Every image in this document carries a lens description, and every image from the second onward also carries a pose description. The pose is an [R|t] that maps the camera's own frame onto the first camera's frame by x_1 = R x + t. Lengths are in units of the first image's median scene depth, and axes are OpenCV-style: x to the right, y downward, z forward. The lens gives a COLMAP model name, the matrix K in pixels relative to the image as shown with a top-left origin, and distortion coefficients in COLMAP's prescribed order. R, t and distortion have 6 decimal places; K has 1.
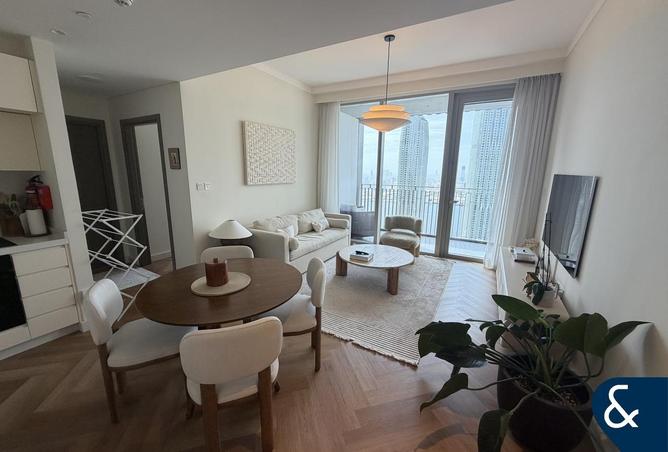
lens RADIAL K [[265.9, 0, 333.7], [0, 265.9, 225.8], [0, 0, 1]] dist [-0.001545, 0.000543]
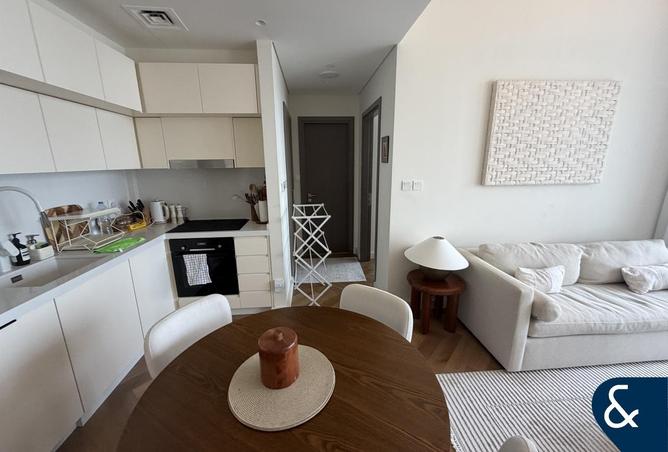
lens RADIAL K [[265.9, 0, 332.2], [0, 265.9, 224.7], [0, 0, 1]] dist [-0.001545, 0.000543]
pose [[0.554201, 0.168828, -0.815082, 0.006908], [-0.148582, 0.983553, 0.102697, -0.074701], [0.819015, 0.064191, 0.570170, 0.359607]]
